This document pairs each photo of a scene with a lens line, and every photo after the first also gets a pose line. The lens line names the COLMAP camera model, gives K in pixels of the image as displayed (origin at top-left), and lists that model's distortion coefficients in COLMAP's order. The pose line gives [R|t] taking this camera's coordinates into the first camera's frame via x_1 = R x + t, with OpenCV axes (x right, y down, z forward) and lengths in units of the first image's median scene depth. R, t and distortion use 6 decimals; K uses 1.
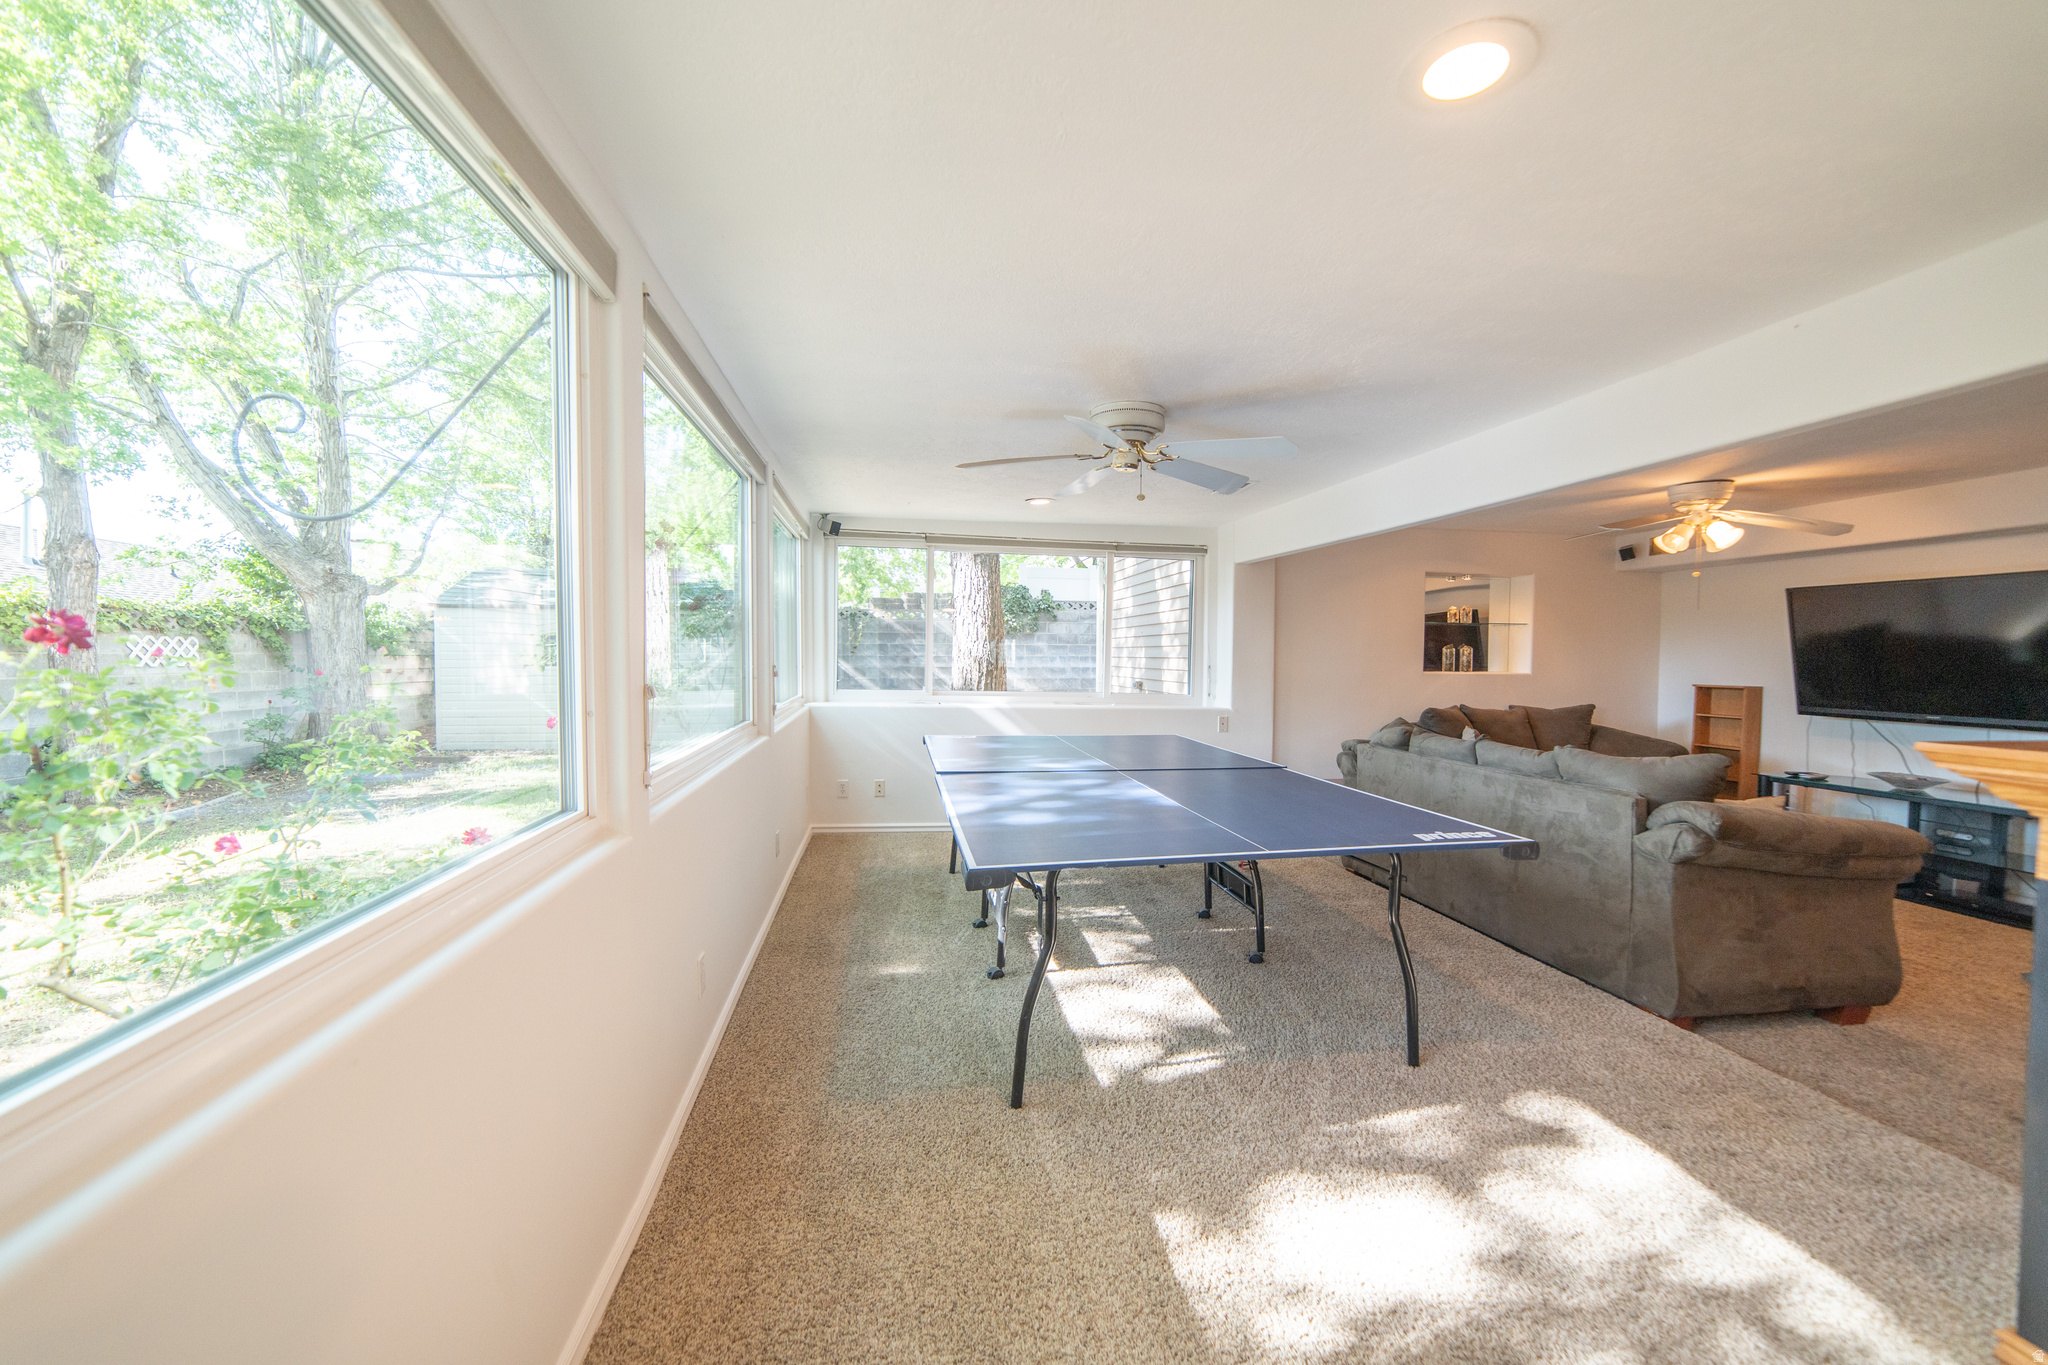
lens RADIAL K [[794.8, 0, 1024.0], [0, 794.8, 682.5], [0, 0, 1]] dist [-0.010077, 0.000415]
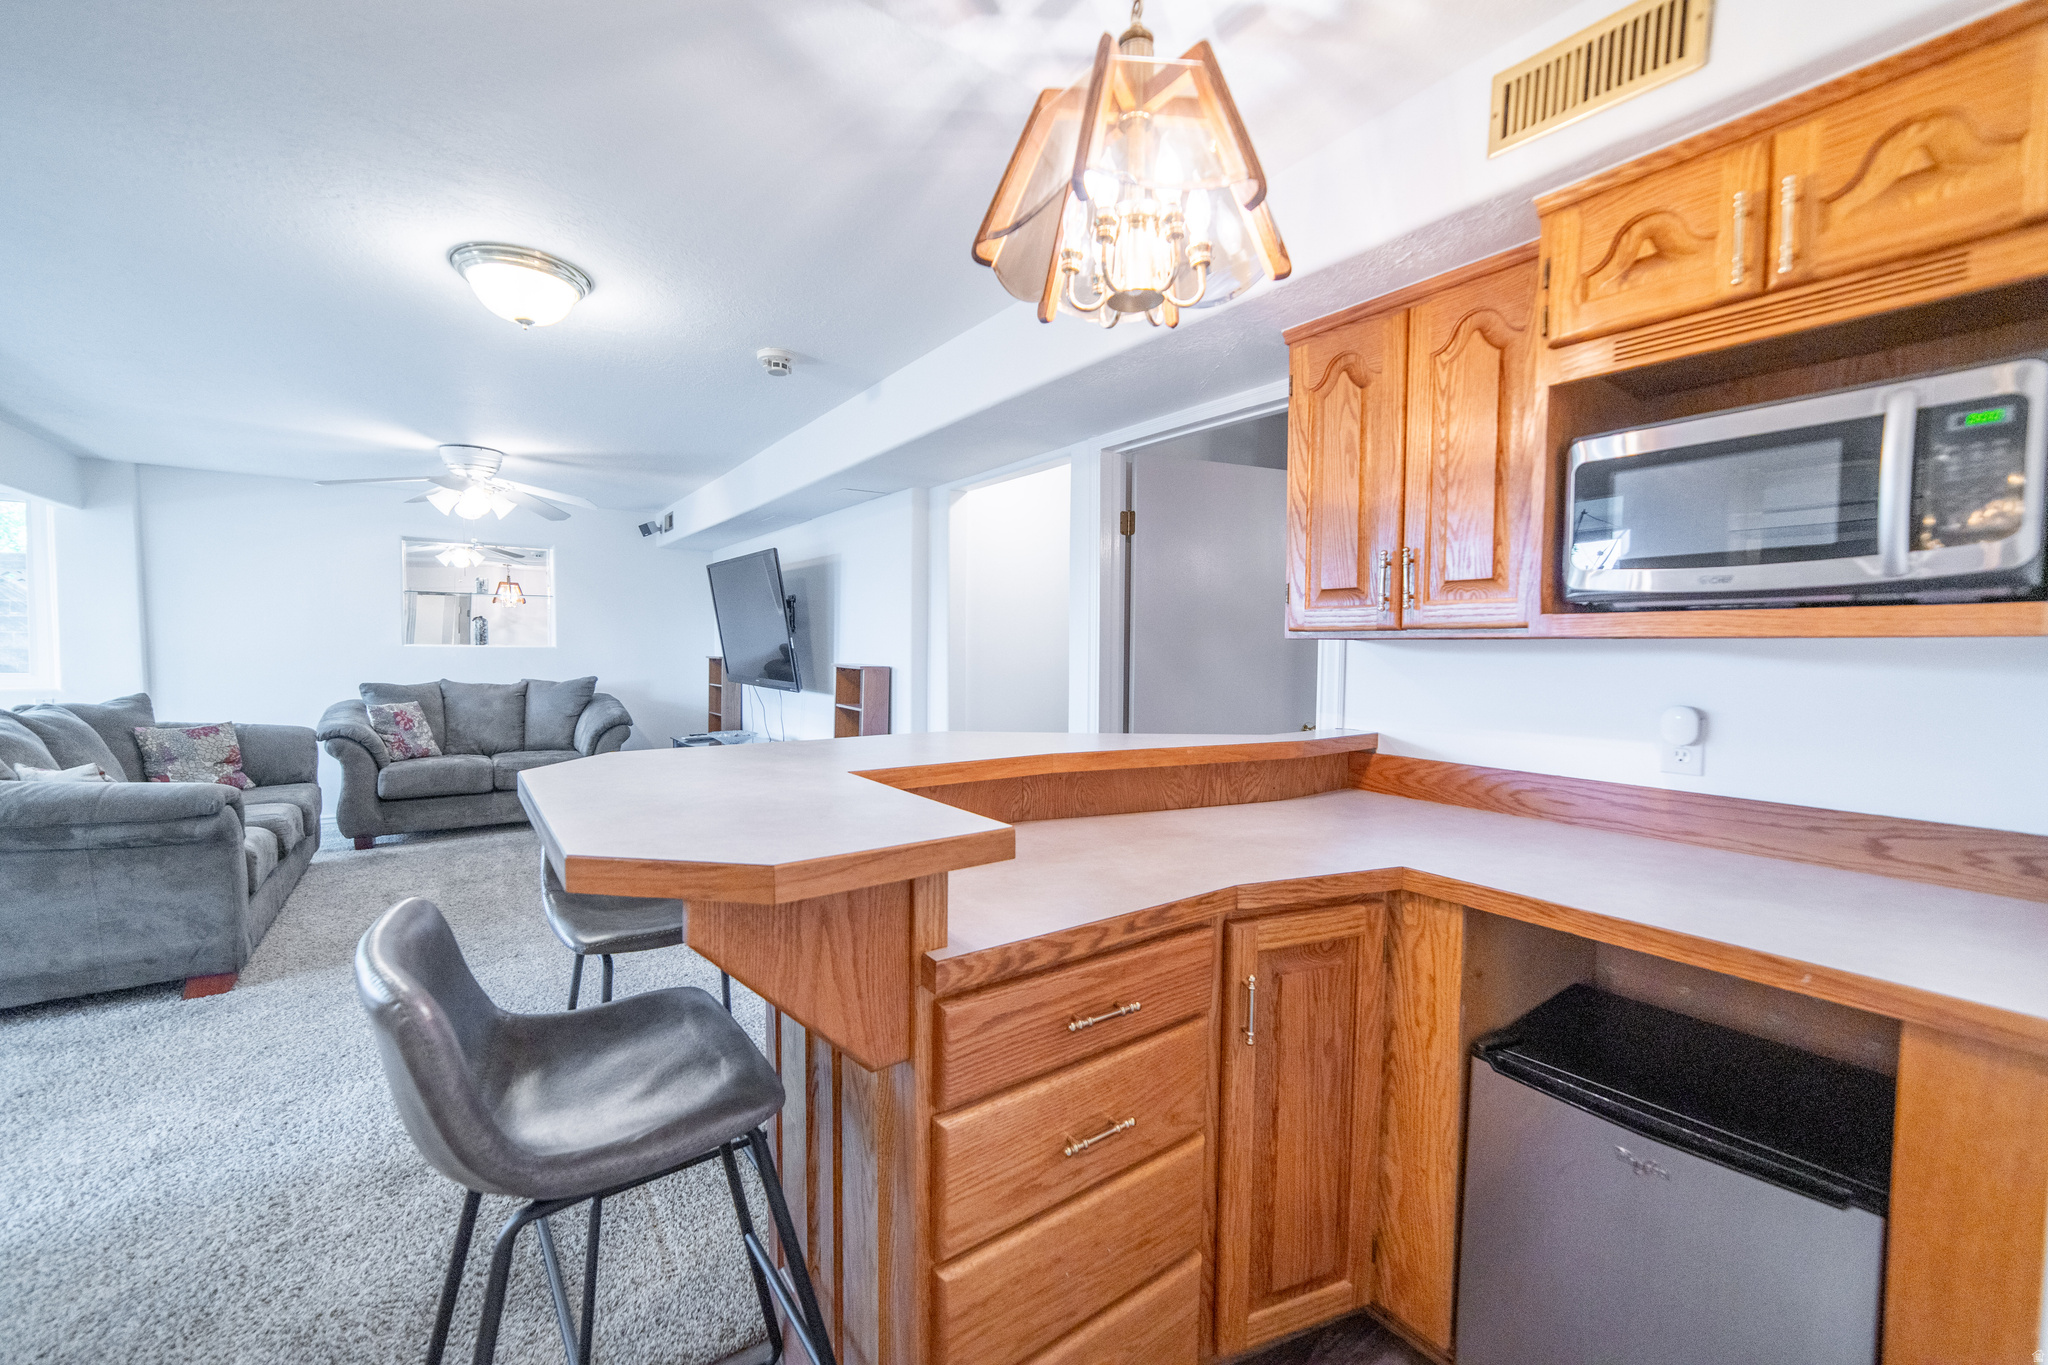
lens RADIAL K [[793.6, 0, 1003.6], [0, 793.6, 681.7], [0, 0, 1]] dist [-0.001147, 0.007800]
pose [[0.903646, -0.019125, 0.427852, 0.800392], [0.012704, 0.999760, 0.017858, 0.024024], [-0.428091, -0.010702, 0.903672, -0.150162]]
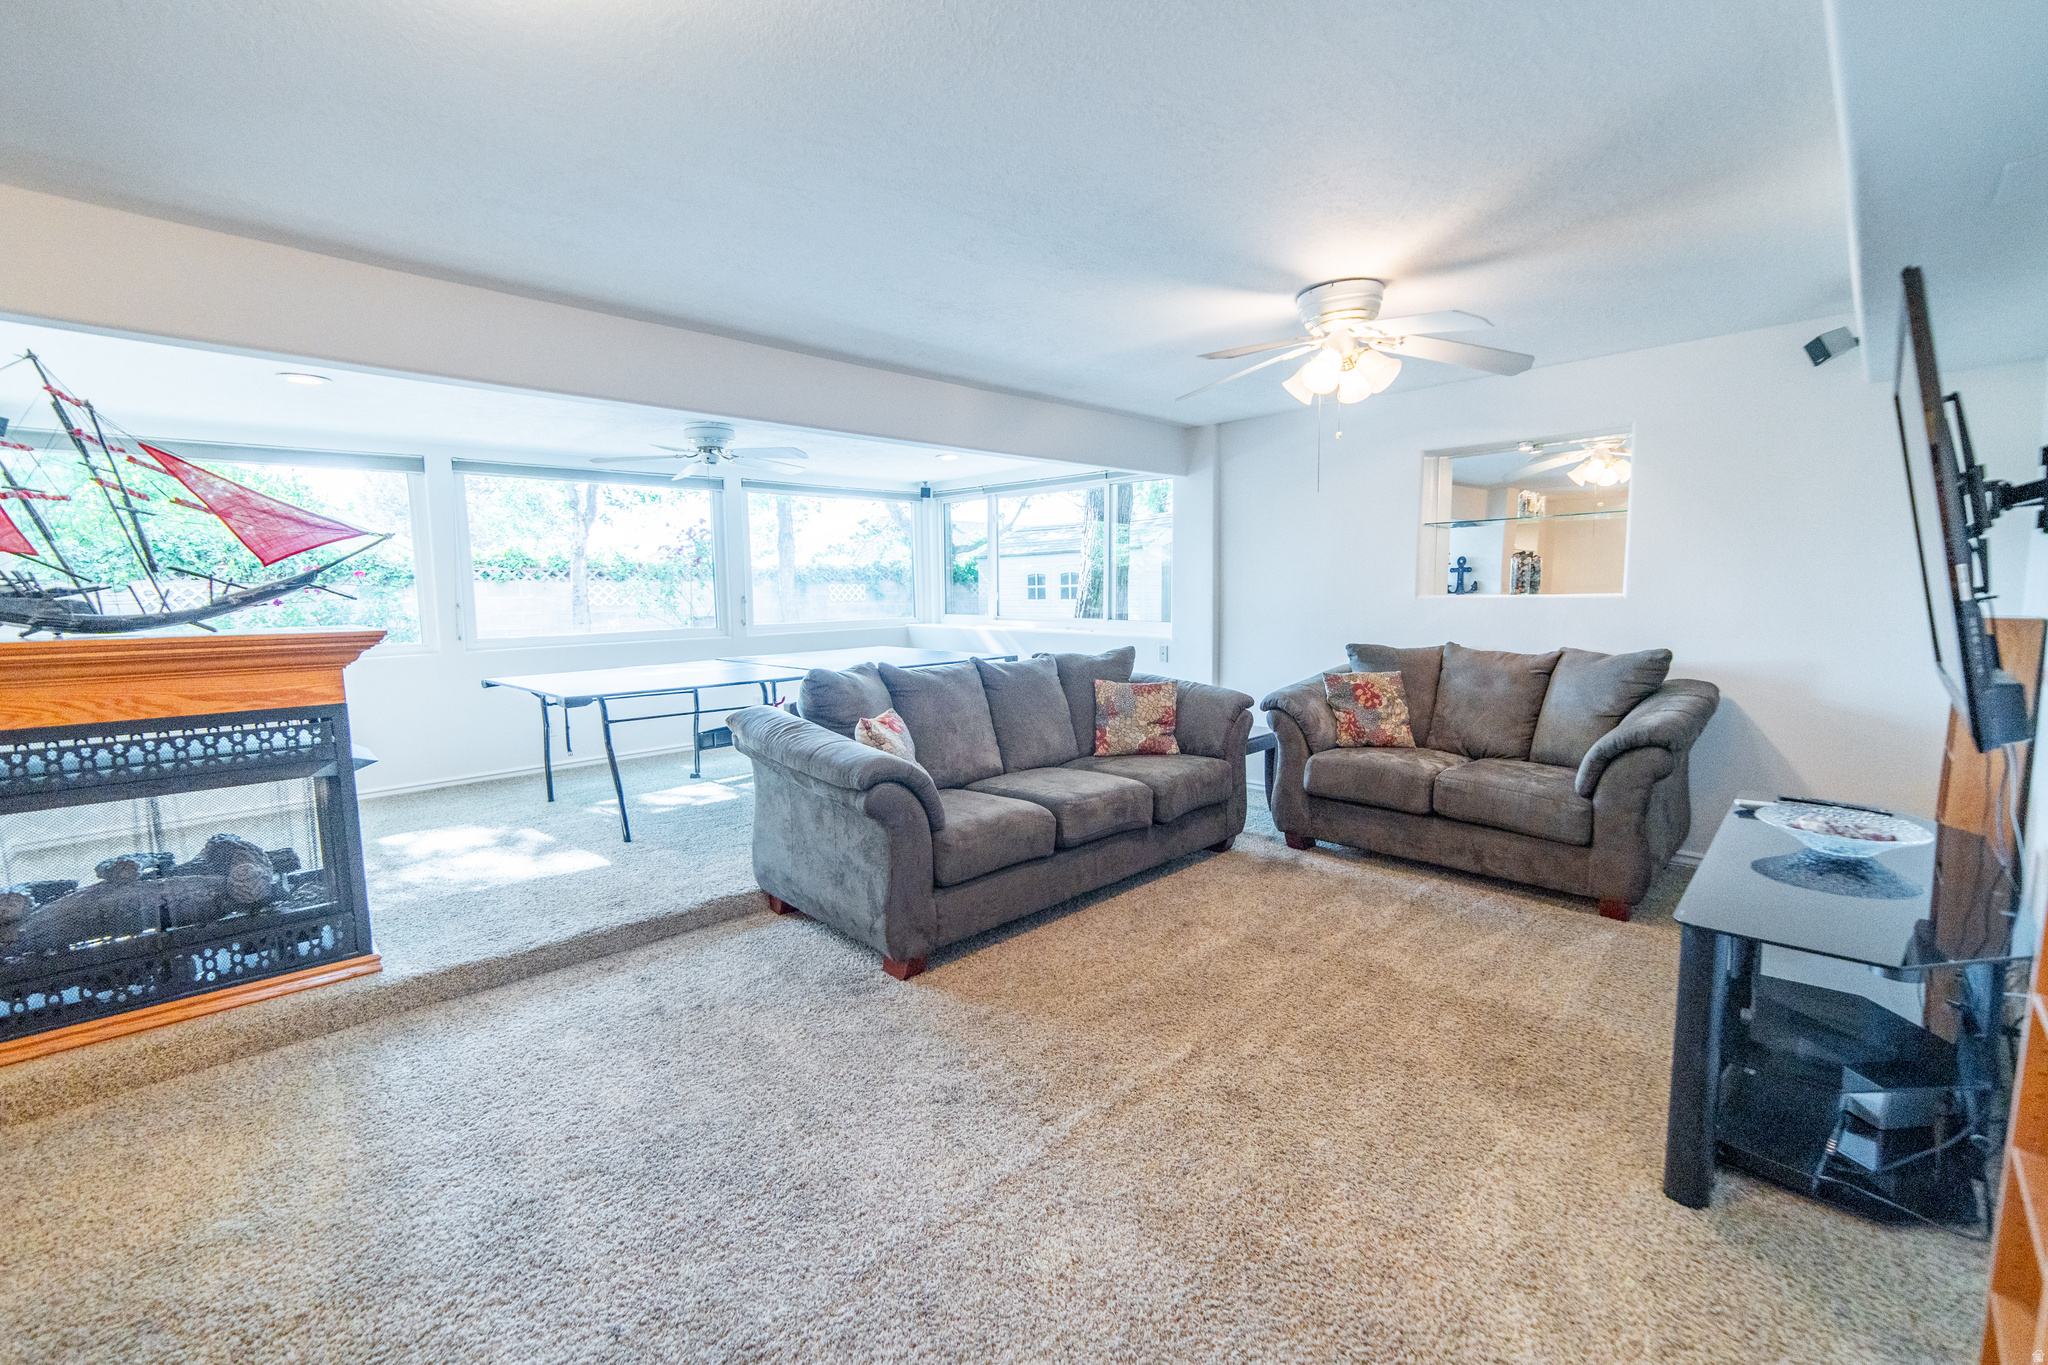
lens RADIAL K [[855.5, 0, 1042.6], [0, 855.5, 681.5], [0, 0, 1]] dist [-0.006472, 0.000299]
pose [[0.576911, 0.068732, -0.813910, 1.011389], [-0.012752, 0.997090, 0.075162, 0.011270], [0.816707, -0.032983, 0.576109, 0.308165]]
